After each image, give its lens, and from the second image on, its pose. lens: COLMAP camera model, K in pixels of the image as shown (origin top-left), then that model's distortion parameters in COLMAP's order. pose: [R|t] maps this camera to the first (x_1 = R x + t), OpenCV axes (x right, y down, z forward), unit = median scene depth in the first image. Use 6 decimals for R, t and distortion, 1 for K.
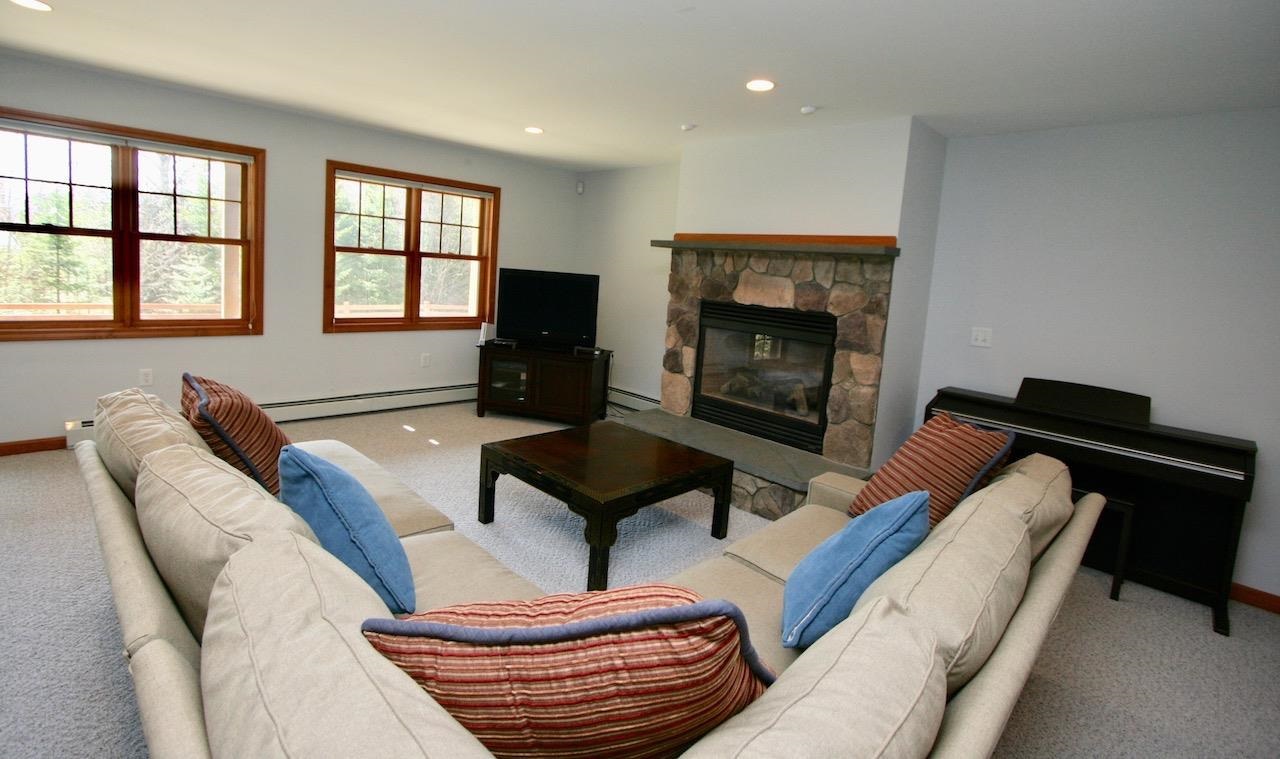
lens RADIAL K [[604.1, 0, 638.2], [0, 604.1, 331.0], [0, 0, 1]] dist [-0.015809, 0.000095]
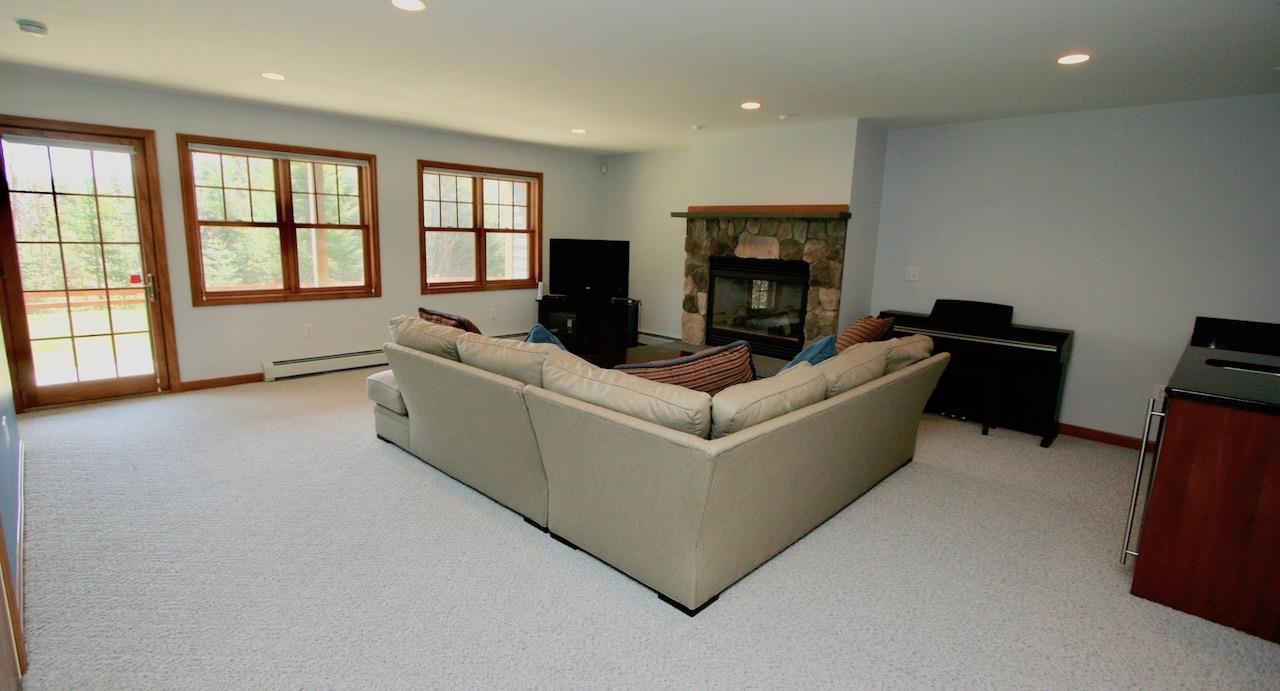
lens RADIAL K [[605.2, 0, 640.0], [0, 605.2, 345.5], [0, 0, 1]] dist [-0.012375, 0.000170]
pose [[0.999064, -0.042954, 0.005095, -0.065791], [0.042407, 0.995871, 0.080264, 0.030198], [-0.008521, -0.079973, 0.996761, -0.340250]]
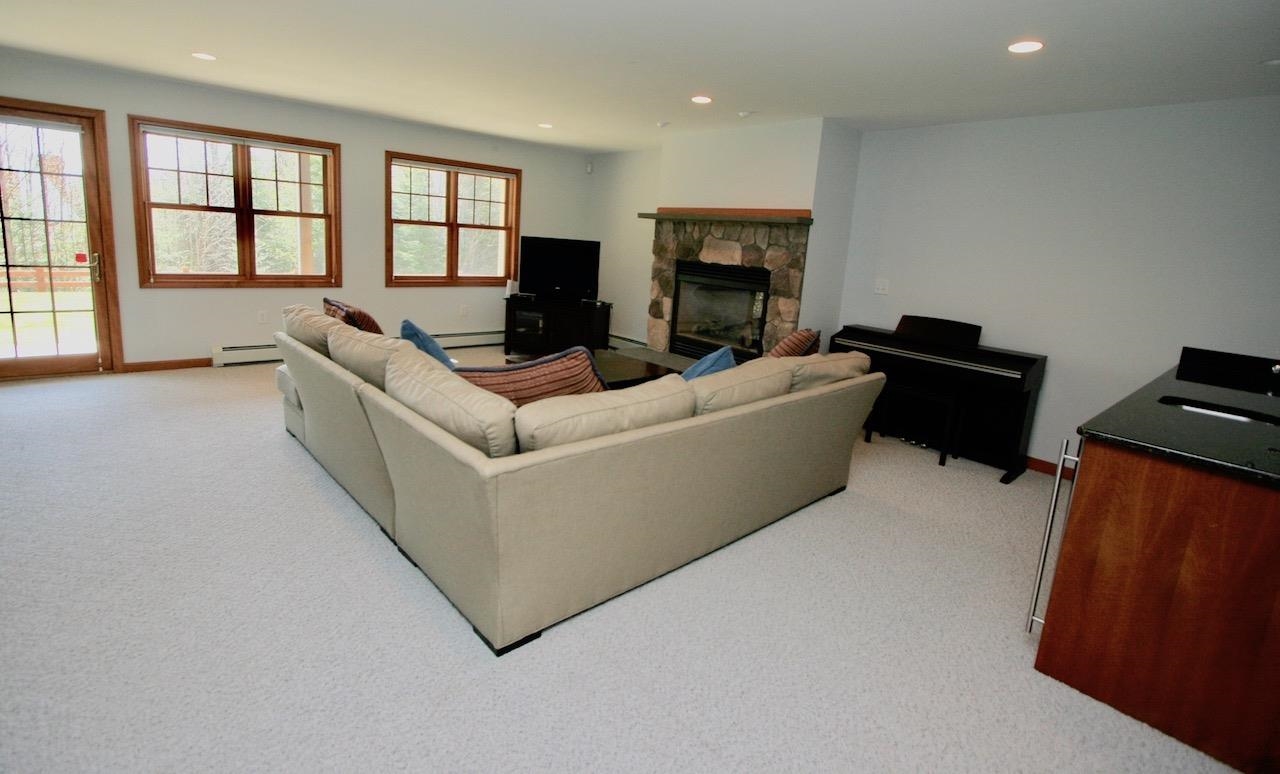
lens RADIAL K [[600.3, 0, 634.2], [0, 600.3, 344.2], [0, 0, 1]] dist [-0.010513, -0.000664]
pose [[0.998561, 0.006010, -0.053297, 0.082991], [-0.002323, 0.997616, 0.068975, 0.037962], [0.053584, -0.068752, 0.996194, -0.276886]]
